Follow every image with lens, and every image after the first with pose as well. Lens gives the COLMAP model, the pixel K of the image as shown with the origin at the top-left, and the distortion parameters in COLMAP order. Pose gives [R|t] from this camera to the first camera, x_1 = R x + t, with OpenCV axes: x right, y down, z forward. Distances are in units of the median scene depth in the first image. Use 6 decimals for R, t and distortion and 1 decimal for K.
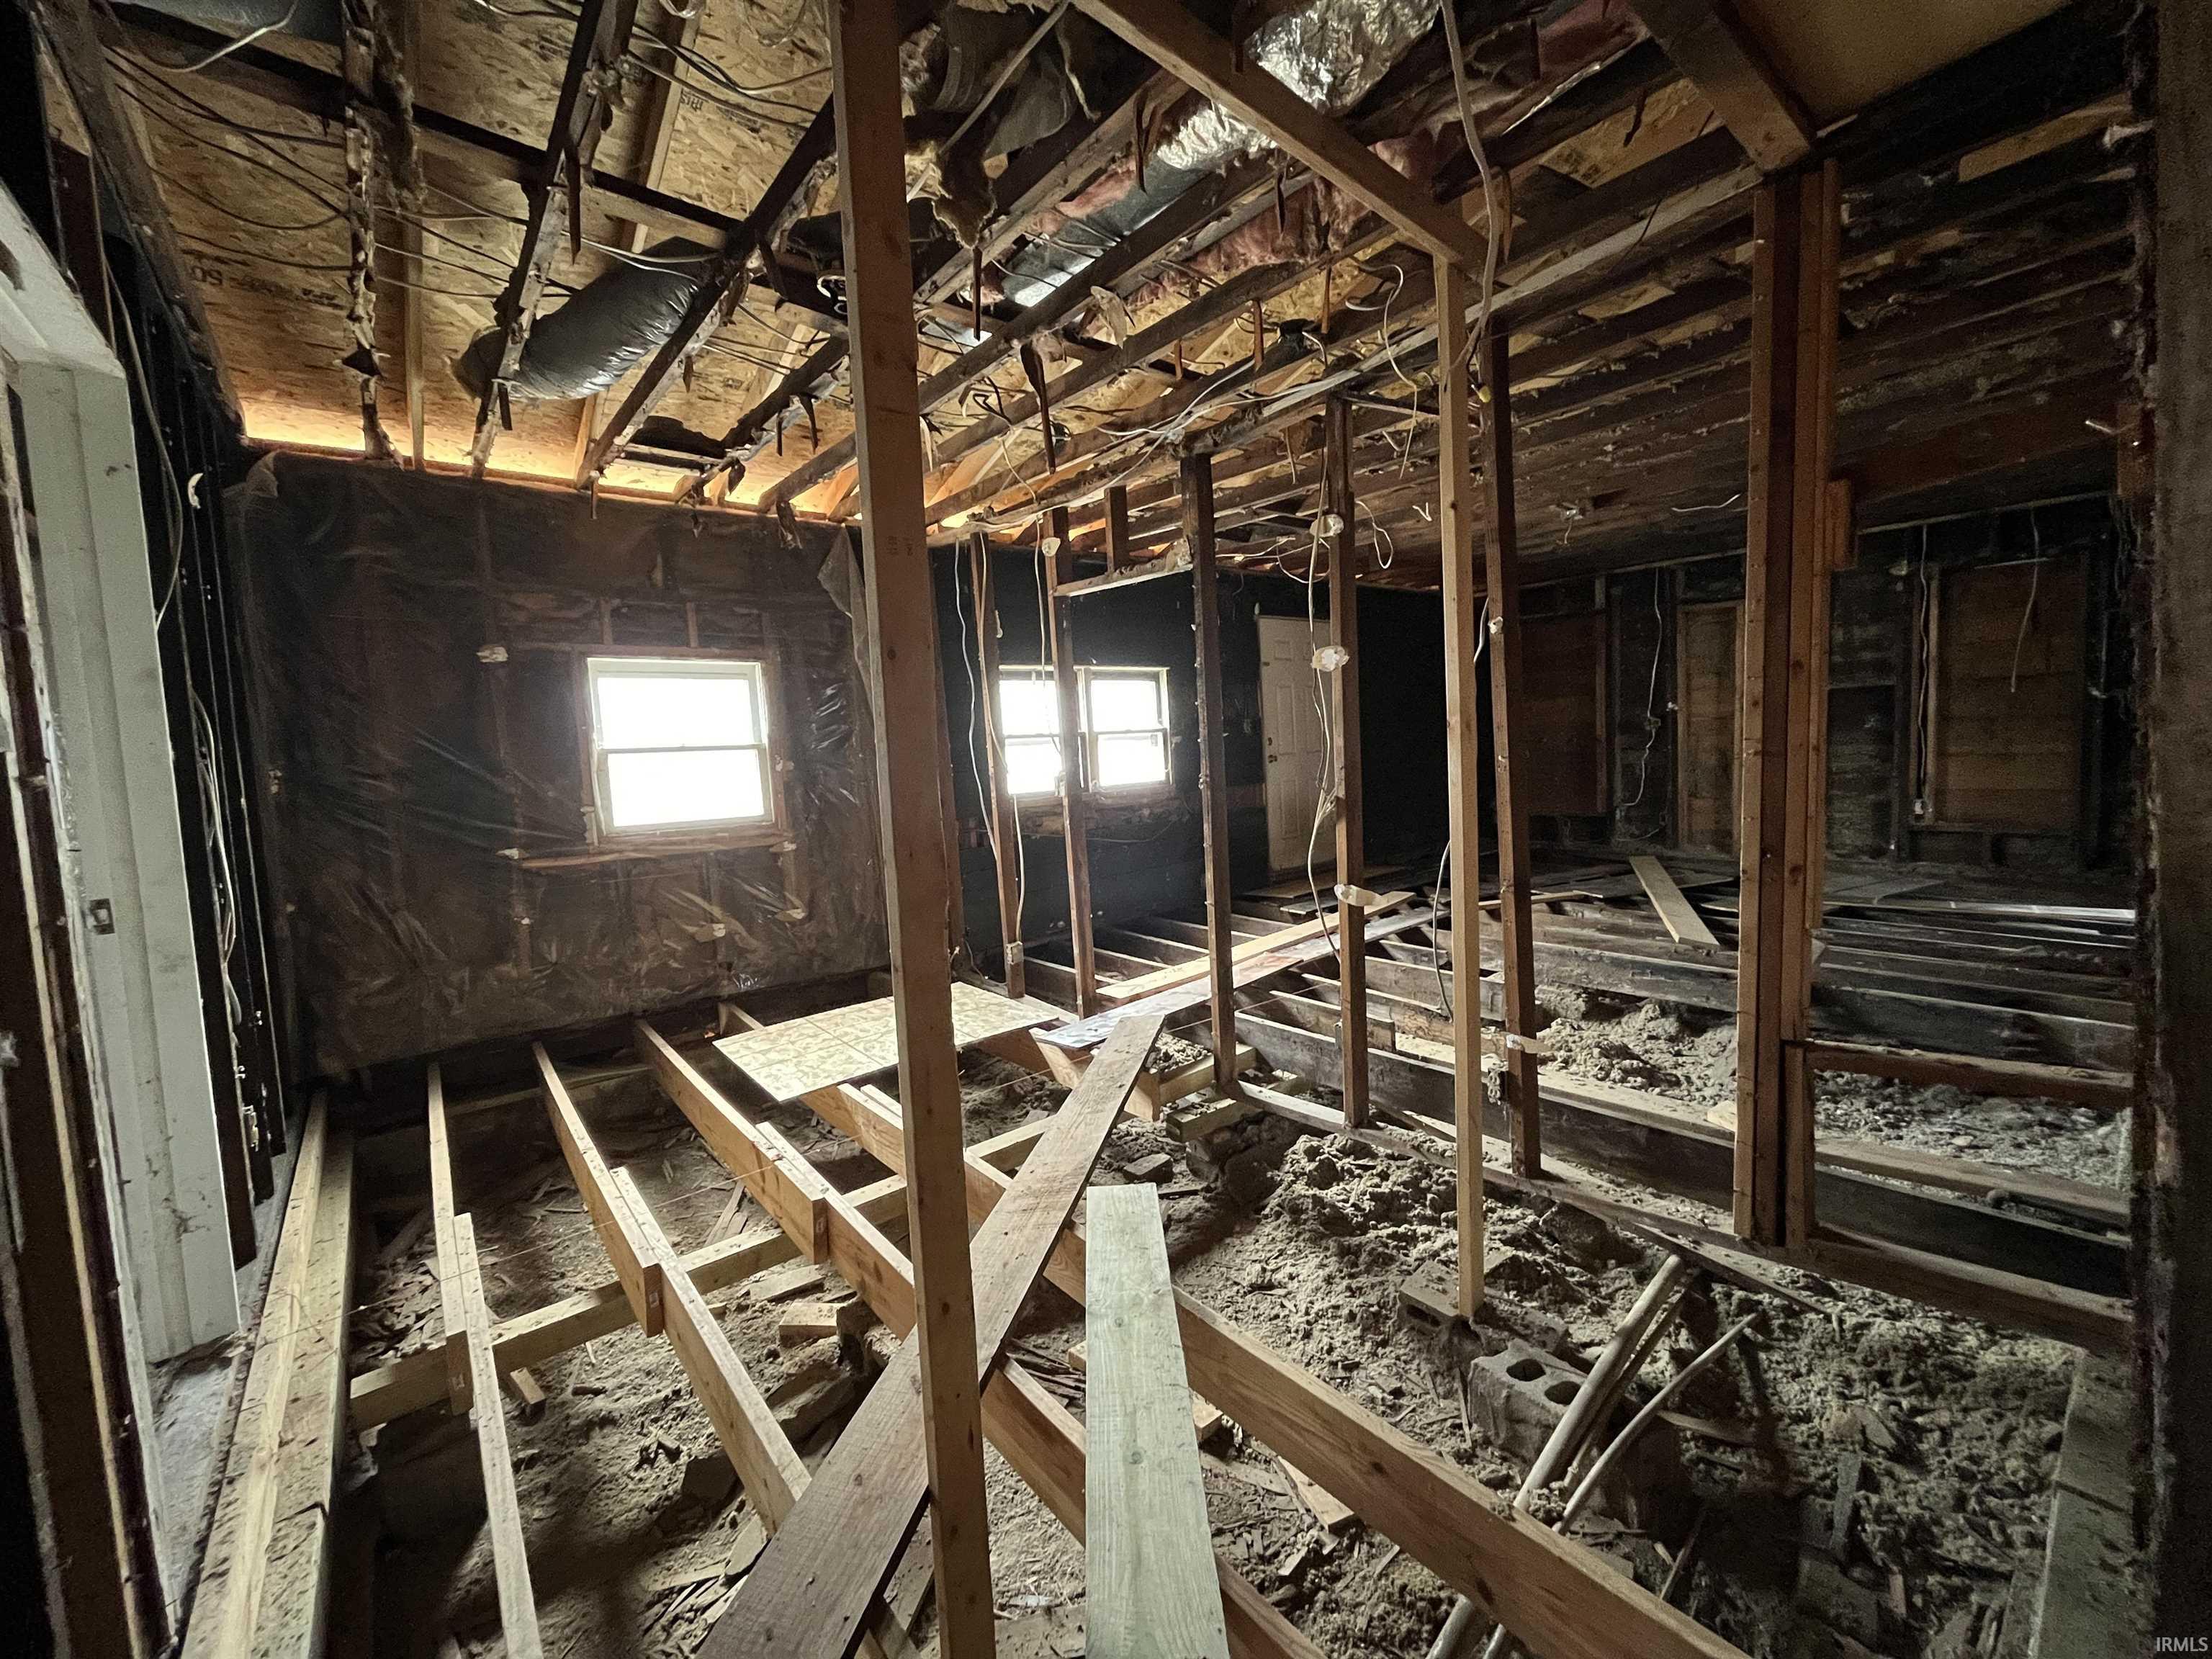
lens RADIAL K [[883.3, 0, 1095.8], [0, 883.3, 826.3], [0, 0, 1]] dist [0.000162, -0.000261]
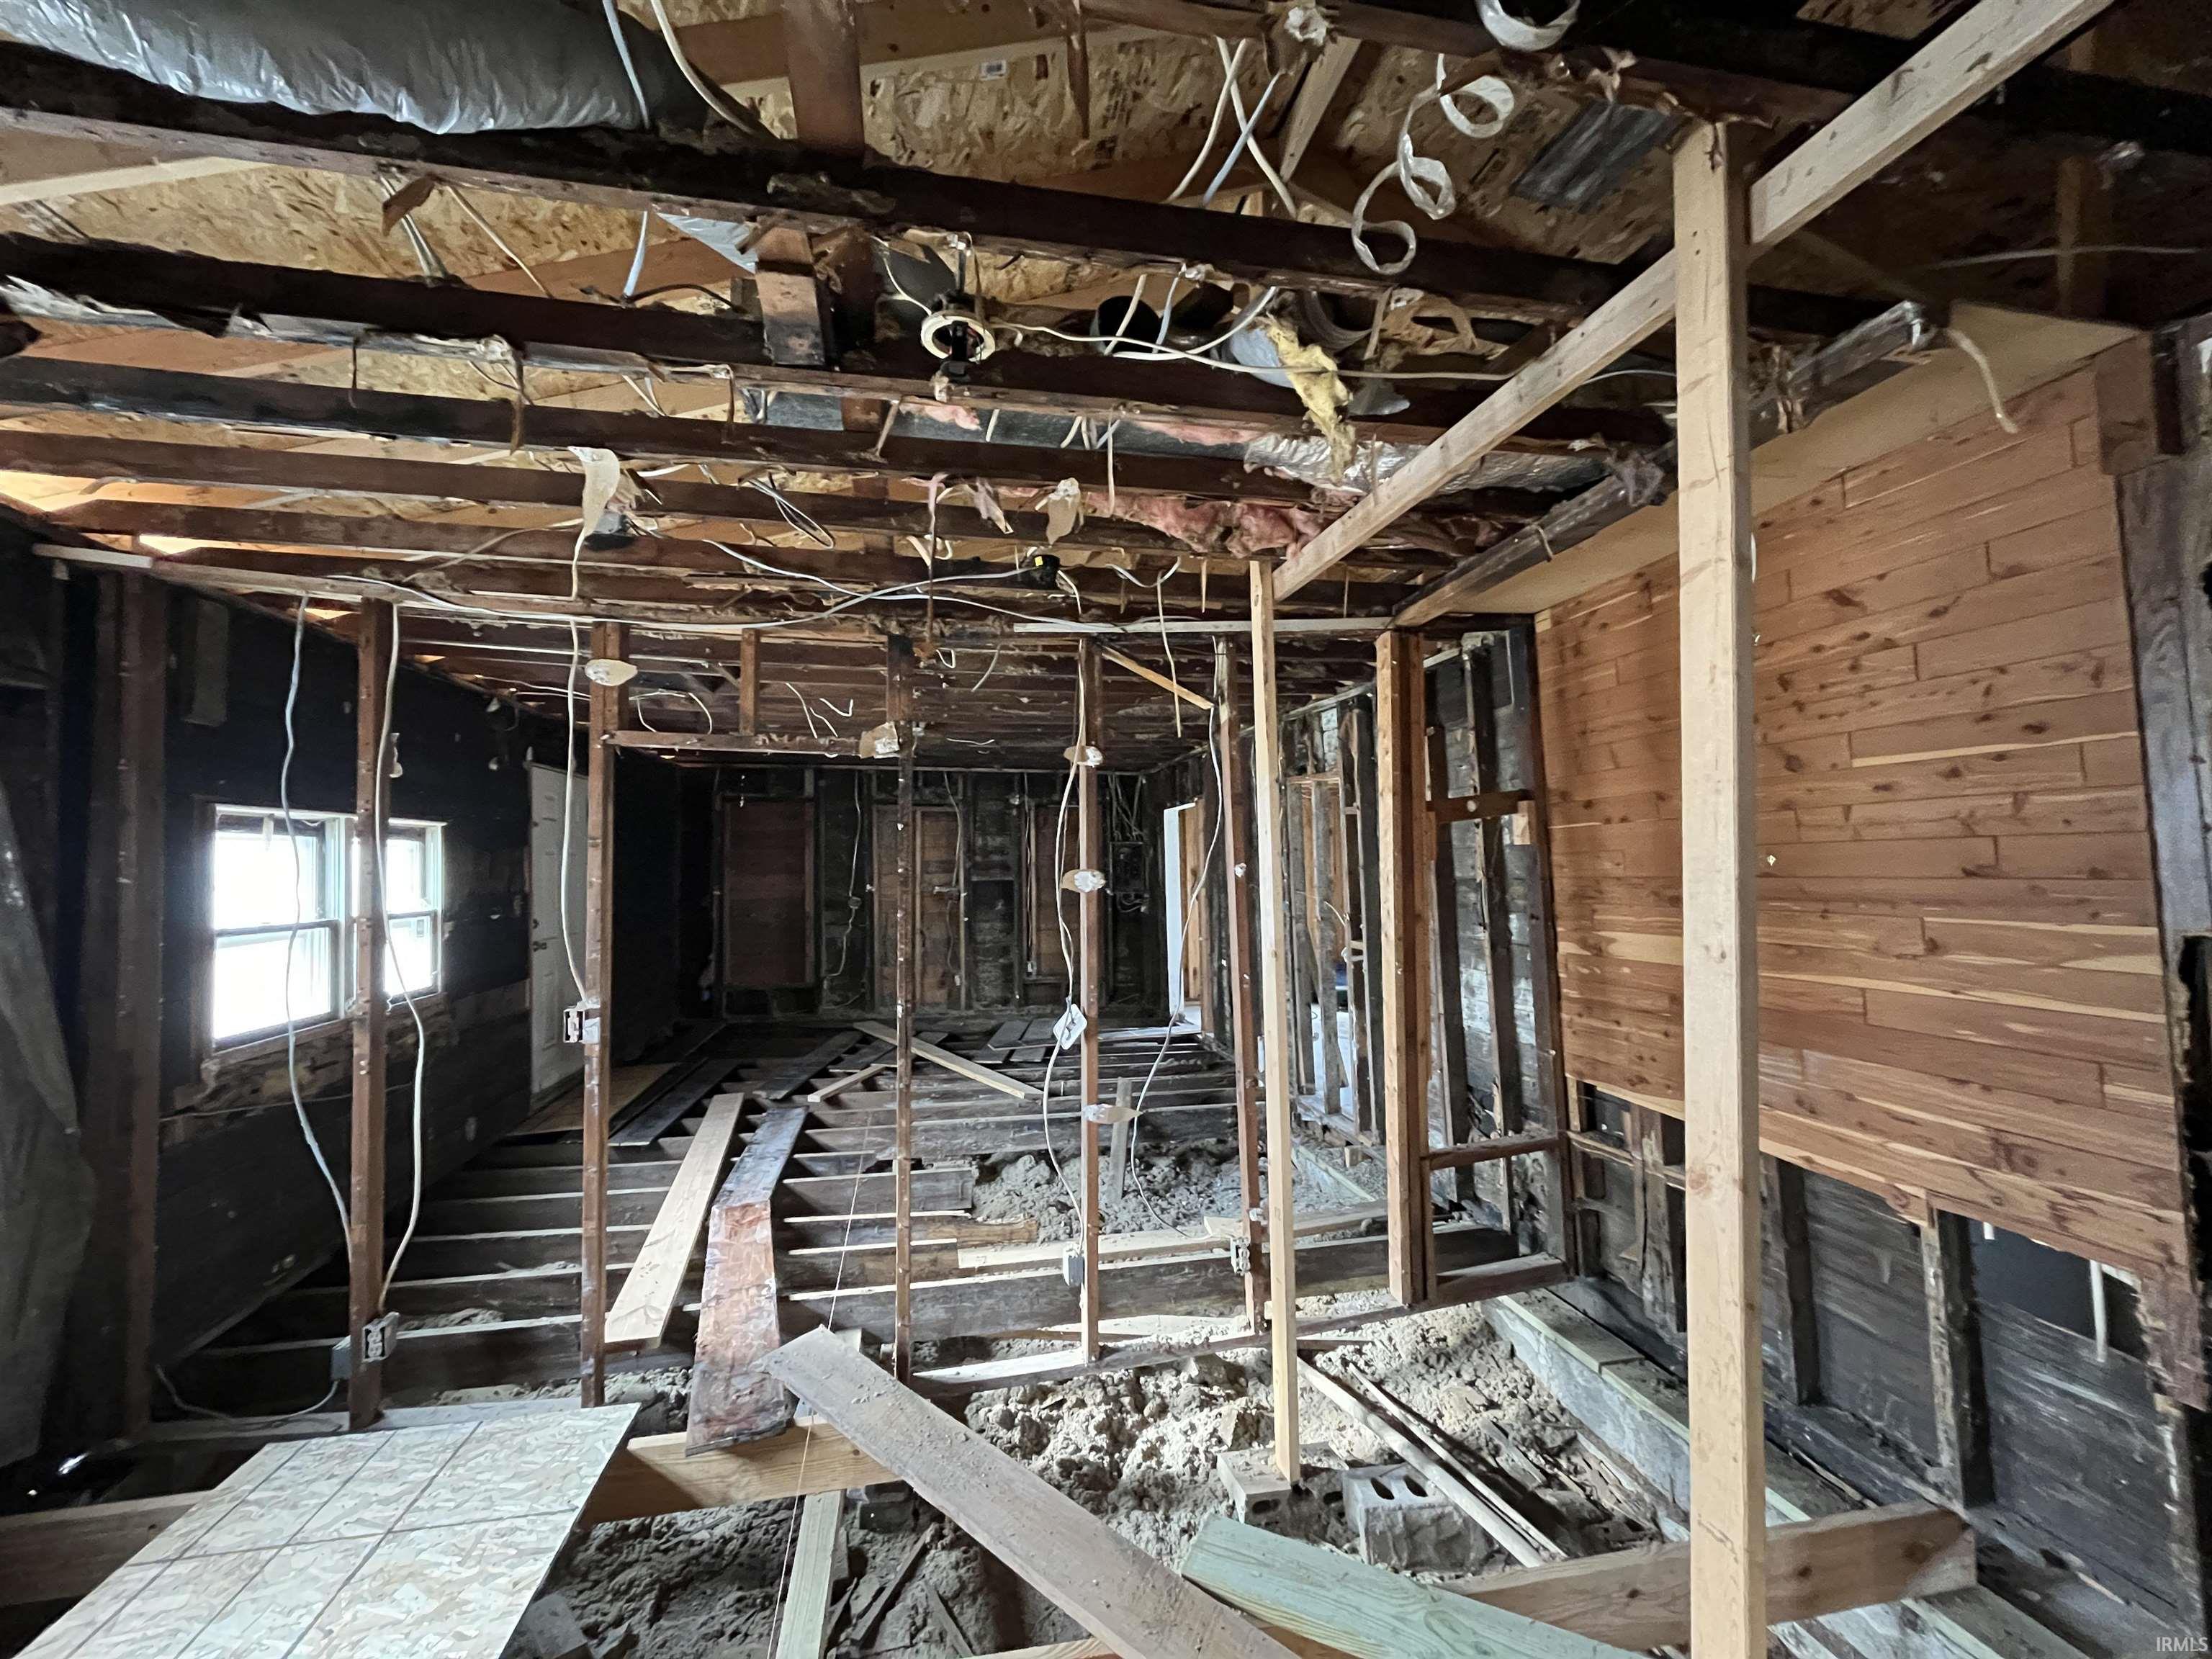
lens RADIAL K [[883.3, 0, 1097.6], [0, 883.3, 824.4], [0, 0, 1]] dist [0.000162, -0.000261]
pose [[0.472008, 0.087909, 0.877200, -0.293922], [0.064994, 0.988838, -0.134069, -0.053375], [-0.879195, 0.120294, 0.461026, 0.232543]]
